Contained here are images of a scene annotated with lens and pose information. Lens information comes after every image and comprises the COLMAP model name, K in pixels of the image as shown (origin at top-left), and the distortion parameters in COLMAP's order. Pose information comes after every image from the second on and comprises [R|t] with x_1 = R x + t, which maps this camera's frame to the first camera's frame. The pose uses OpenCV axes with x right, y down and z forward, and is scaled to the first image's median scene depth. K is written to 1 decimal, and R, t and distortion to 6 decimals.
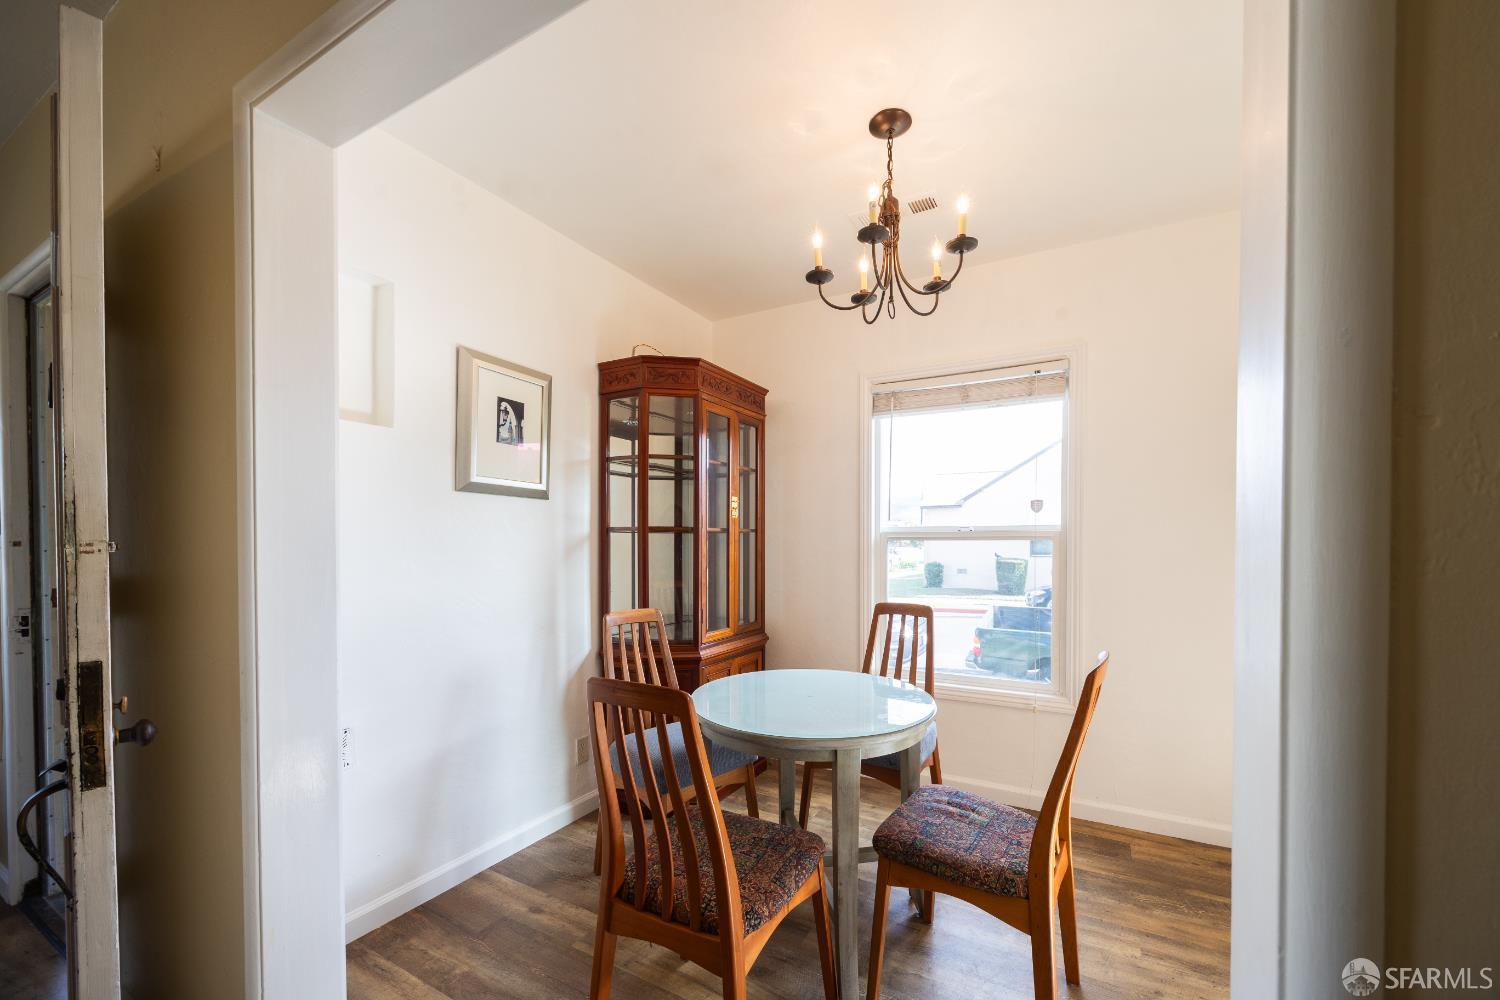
lens RADIAL K [[590.1, 0, 778.5], [0, 590.1, 554.2], [0, 0, 1]] dist [0.001503, 0.001324]
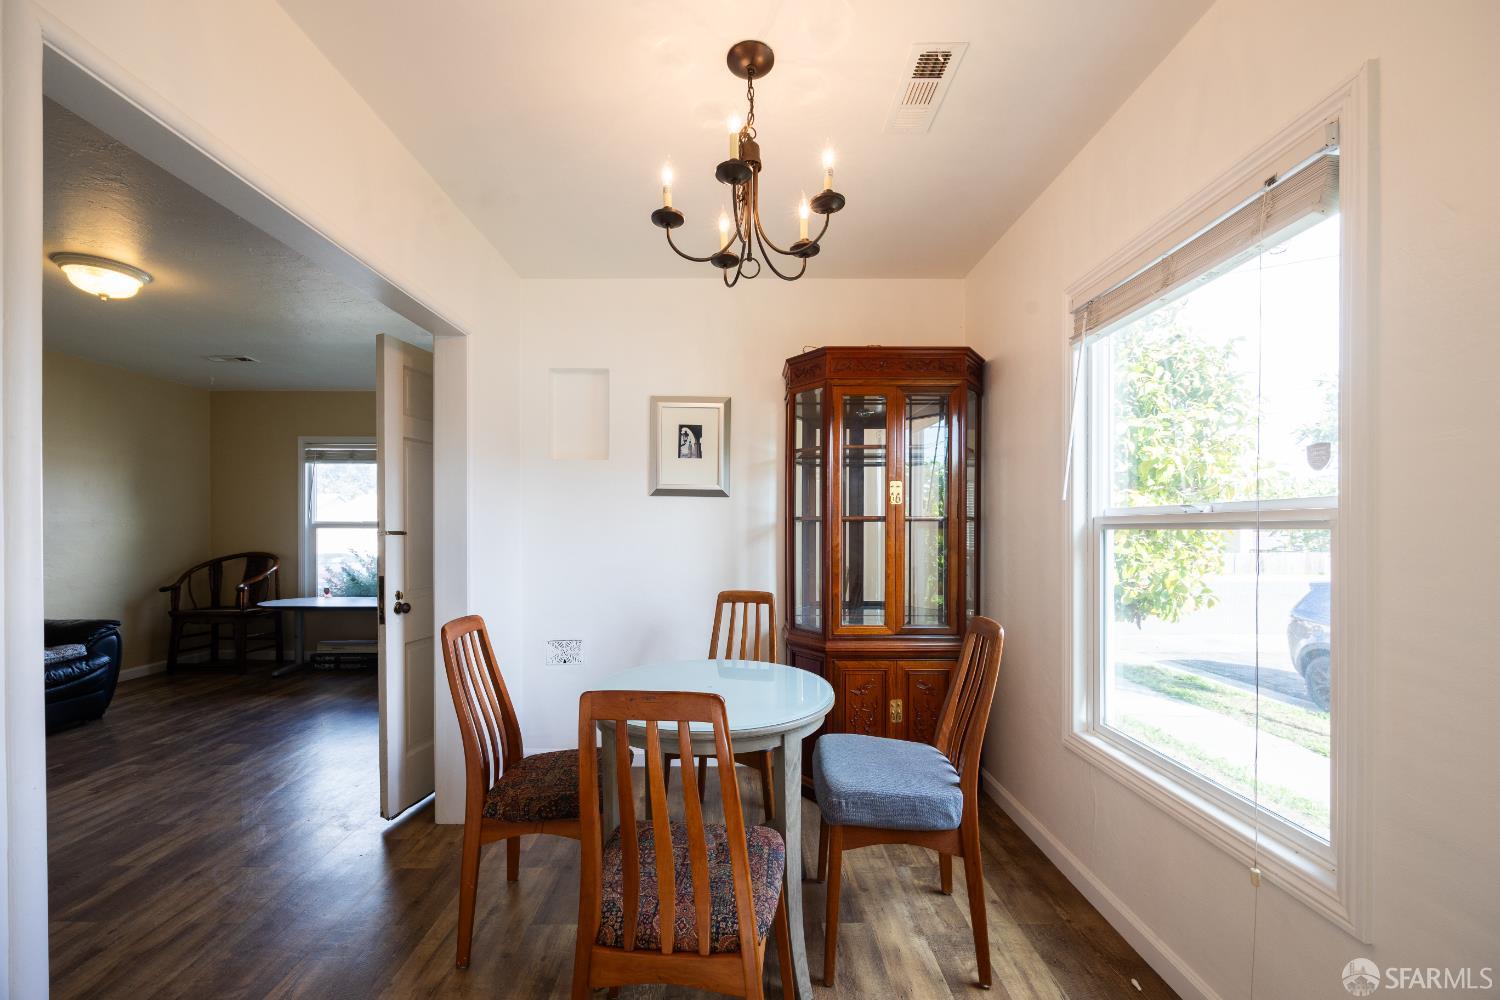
lens RADIAL K [[590.1, 0, 724.3], [0, 590.1, 536.0], [0, 0, 1]] dist [0.001503, 0.001324]
pose [[0.470227, 0.006963, -0.882518, 0.755158], [-0.022816, 0.999731, -0.004269, -0.004532], [0.882251, 0.022143, 0.470259, 0.434147]]
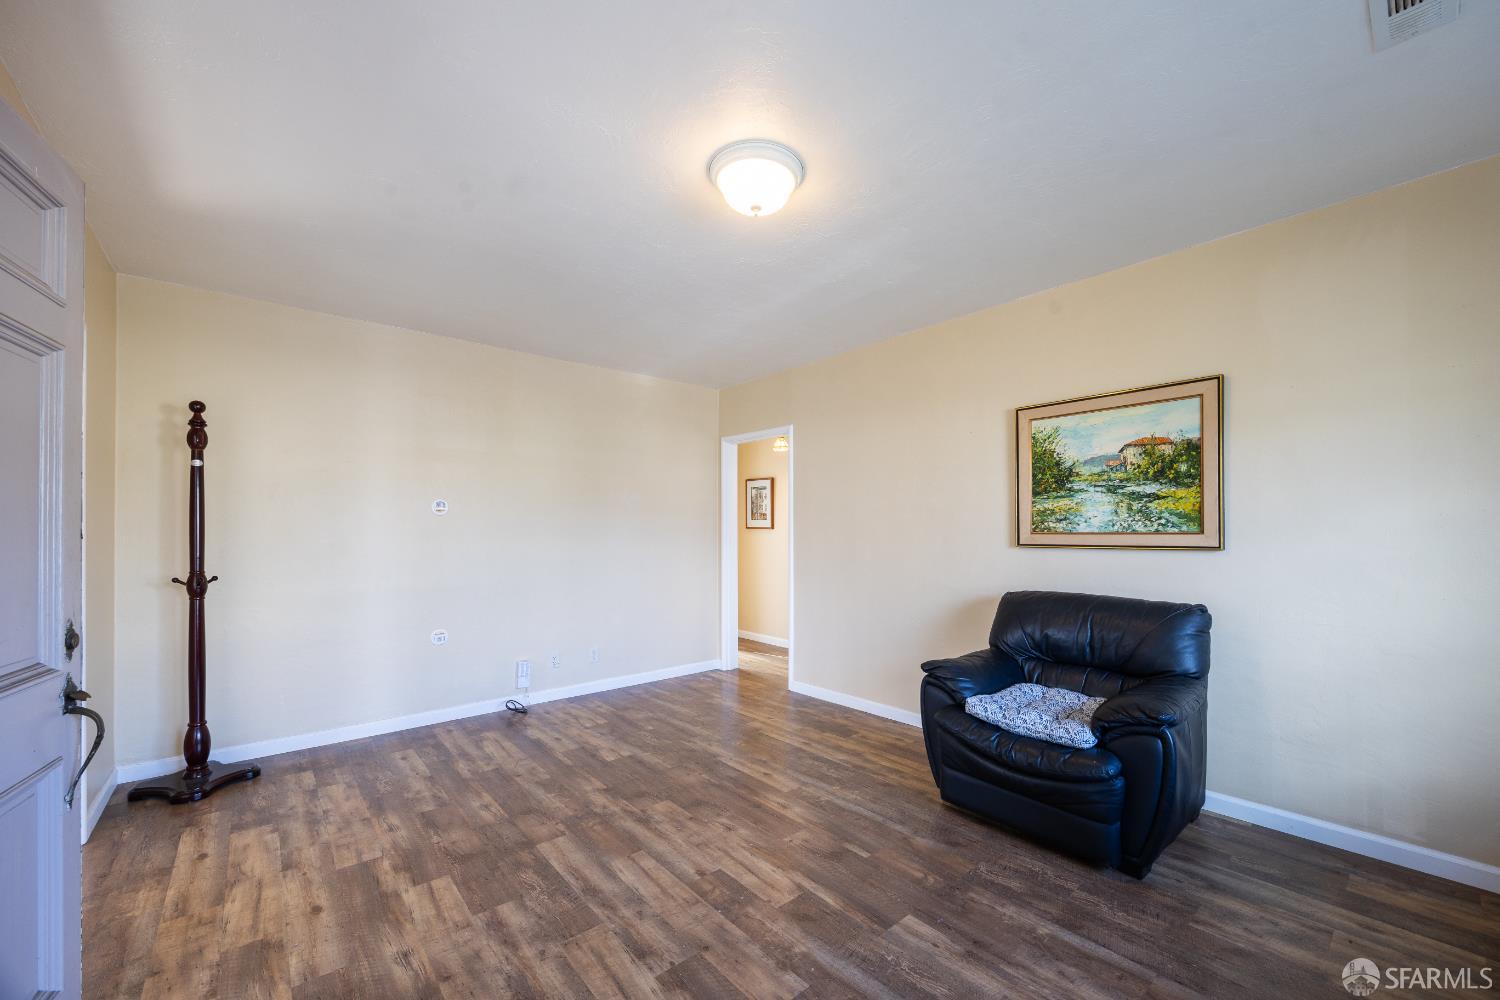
lens RADIAL K [[590.1, 0, 786.2], [0, 590.1, 531.9], [0, 0, 1]] dist [0.001503, 0.001324]
pose [[-0.942613, -0.001705, 0.333883, -1.338053], [0.005389, 0.999779, 0.020317, -0.020869], [-0.333844, 0.020951, -0.942396, 0.712518]]
